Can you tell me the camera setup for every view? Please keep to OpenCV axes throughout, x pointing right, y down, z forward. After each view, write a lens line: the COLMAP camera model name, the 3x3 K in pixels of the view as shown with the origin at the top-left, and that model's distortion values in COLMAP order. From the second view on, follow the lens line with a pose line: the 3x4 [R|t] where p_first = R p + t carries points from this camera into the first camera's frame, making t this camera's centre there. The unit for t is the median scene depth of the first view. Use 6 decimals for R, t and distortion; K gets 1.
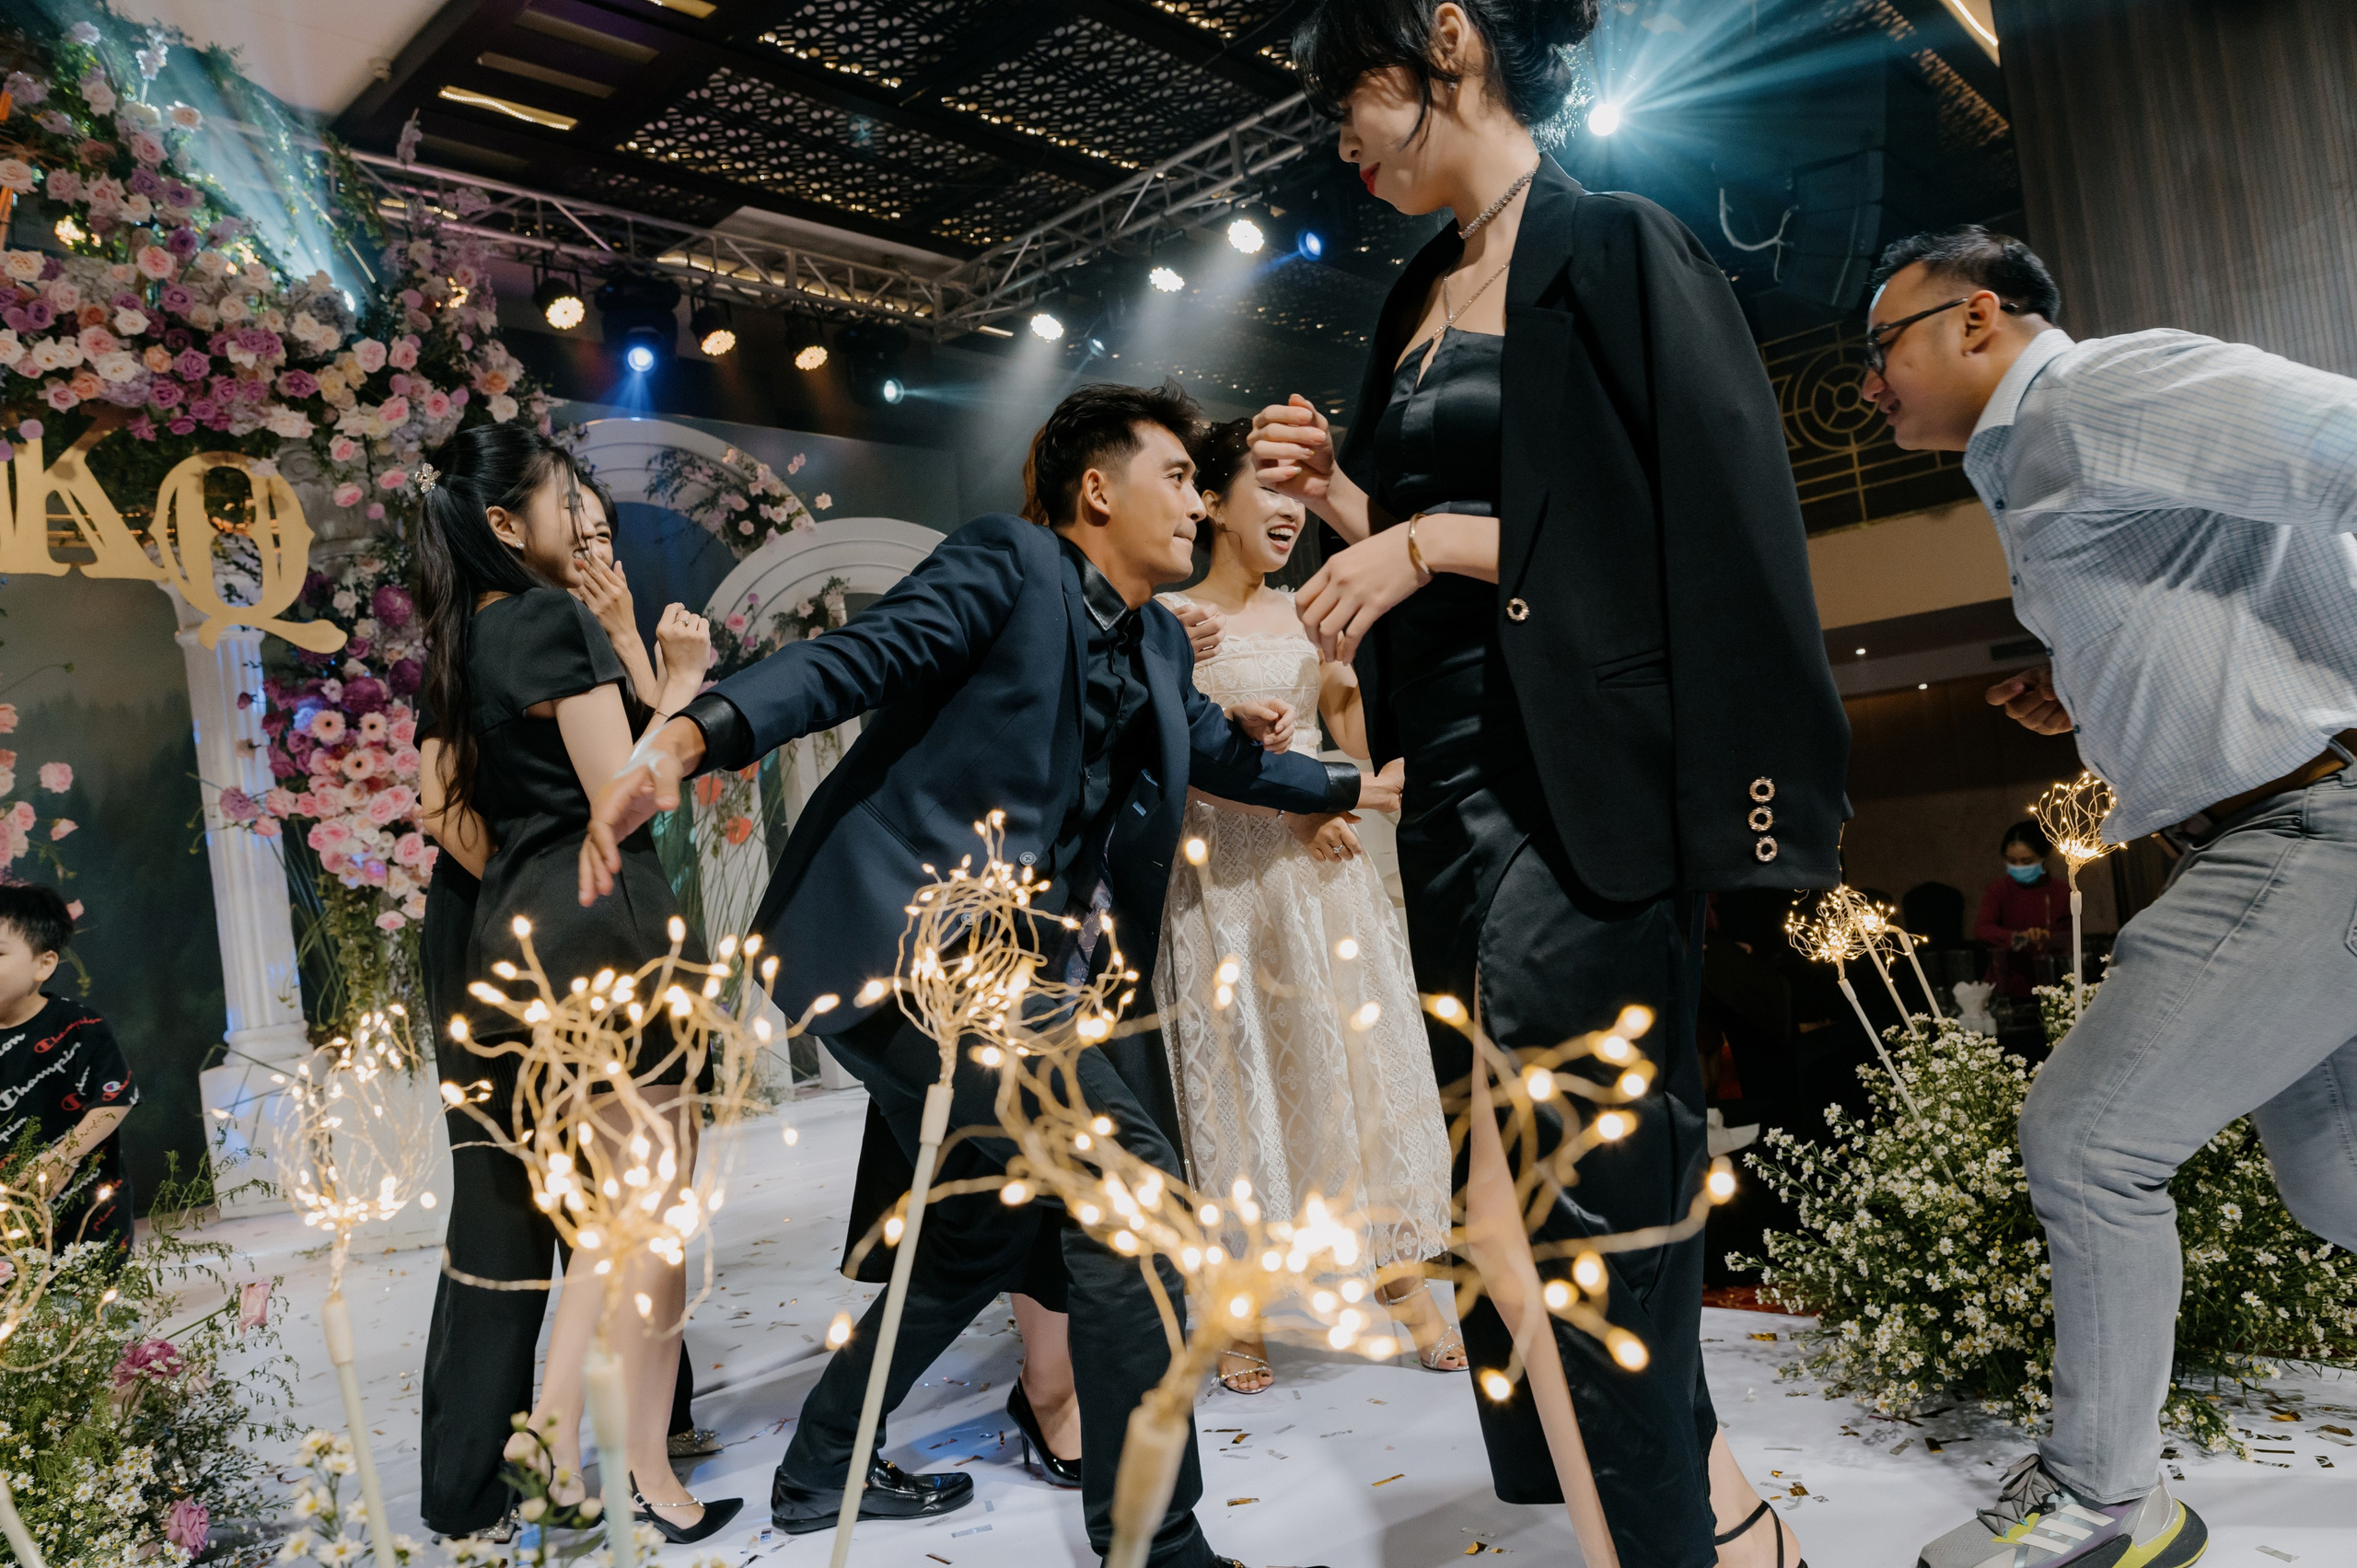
lens RADIAL K [[1594.7, 0, 1126.1], [0, 1594.7, 781.0], [0, 0, 1]] dist [-0.061863, 0.008418]
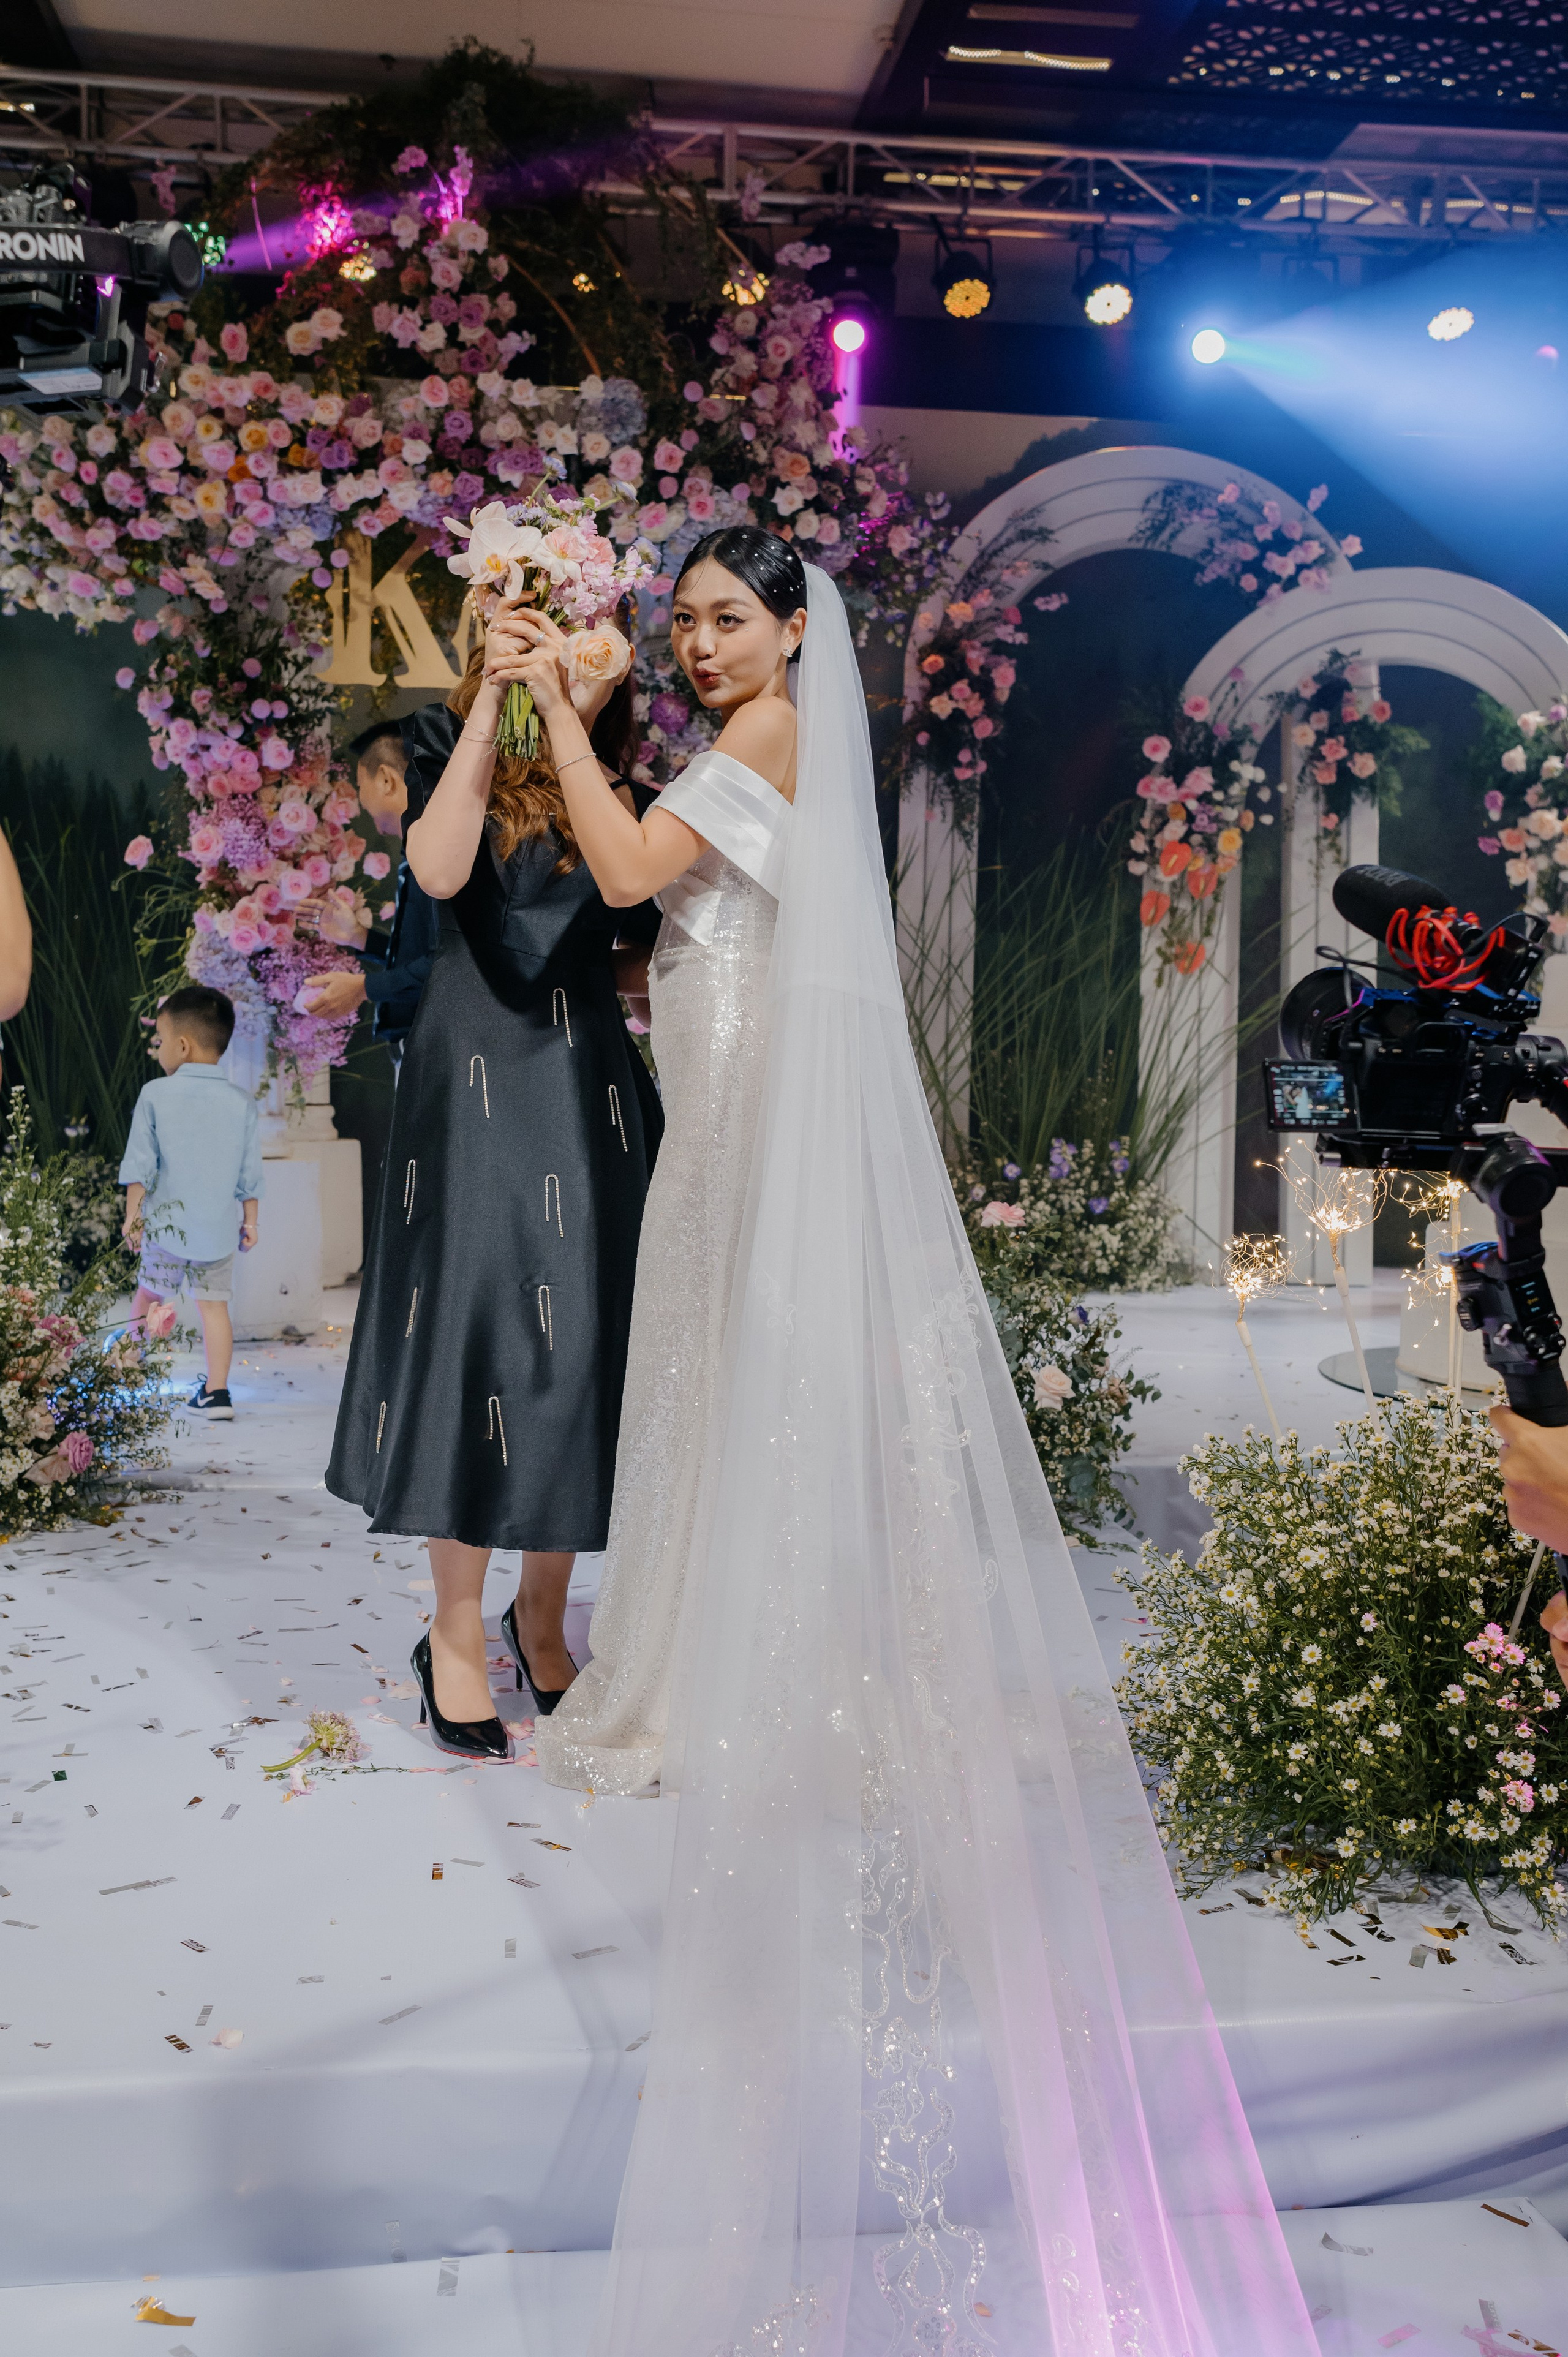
lens RADIAL K [[2187.0, 0, 780.3], [0, 2187.0, 1187.3], [0, 0, 1]] dist [0.038603, 0.000000]
pose [[0.780948, 0.157986, -0.604285, 0.301795], [-0.062613, 0.982410, 0.175927, -0.038809], [0.621449, -0.099554, 0.777103, -0.052900]]
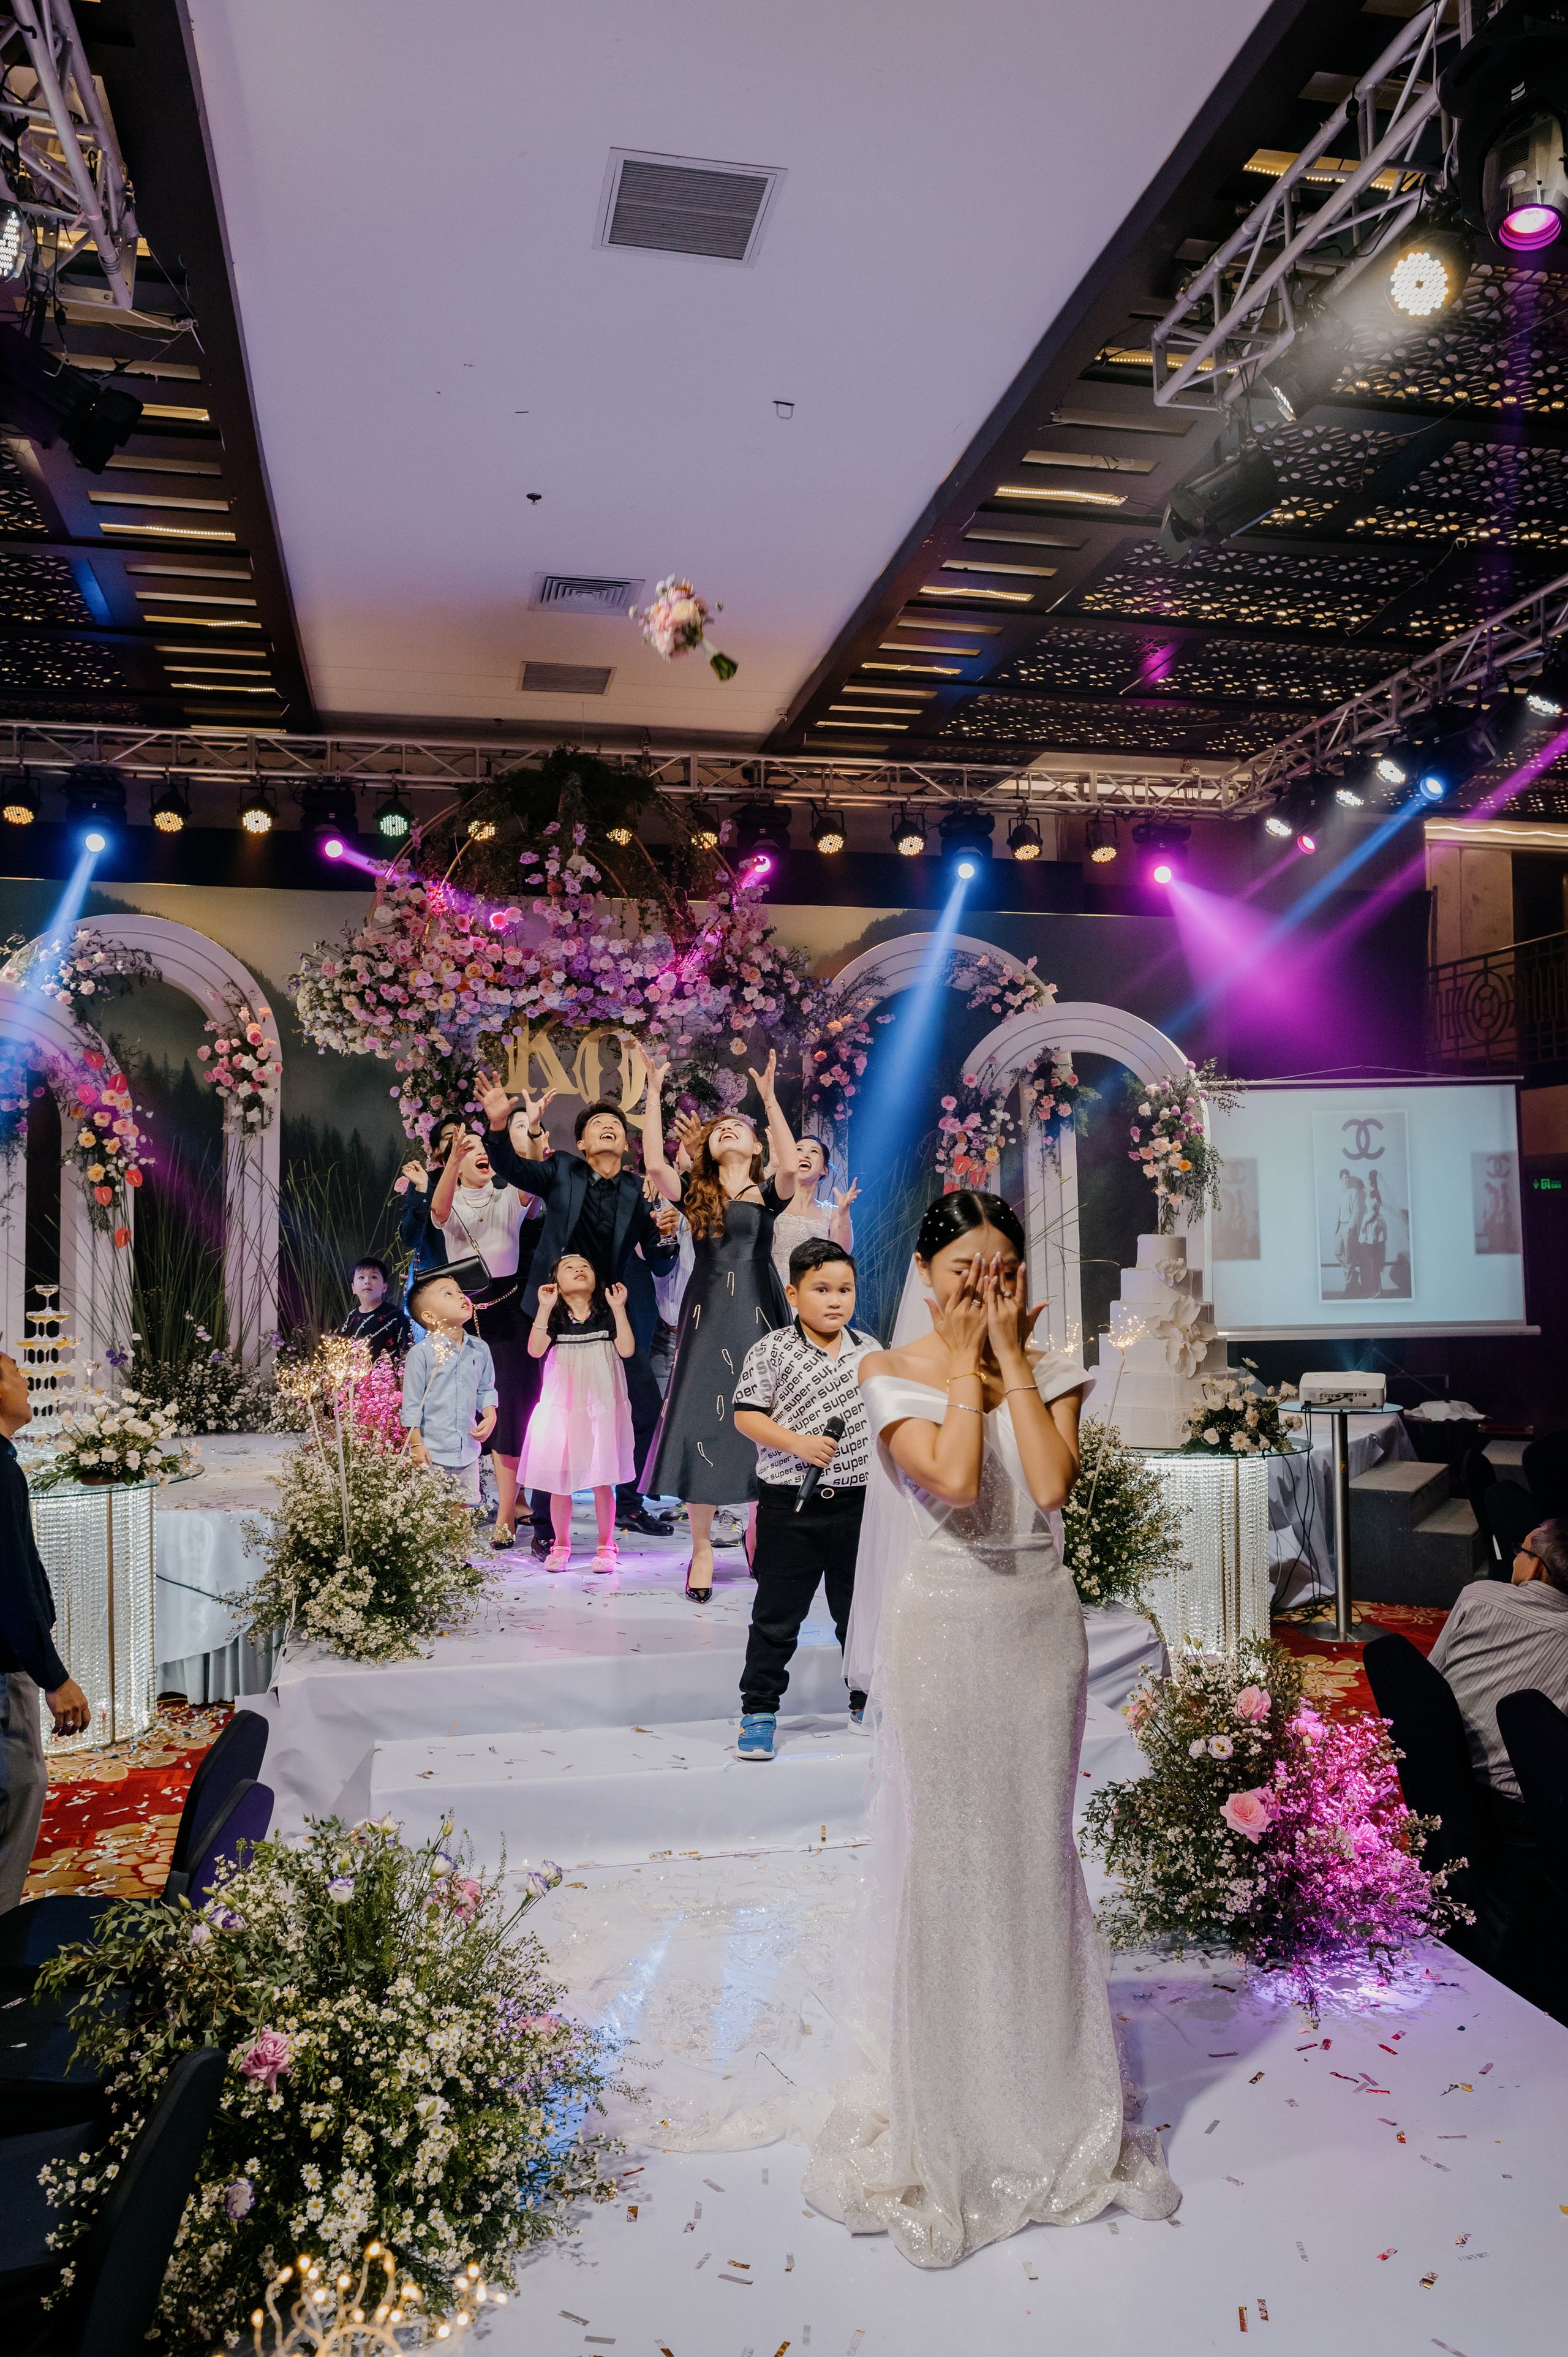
lens RADIAL K [[1704.7, 0, 786.5], [0, 1704.7, 1174.9], [0, 0, 1]] dist [-0.049879, 0.036264]
pose [[0.823794, 0.074944, -0.561913, 0.481391], [-0.047250, 0.996851, 0.063683, -0.098882], [0.564917, -0.025912, 0.824741, -0.381665]]
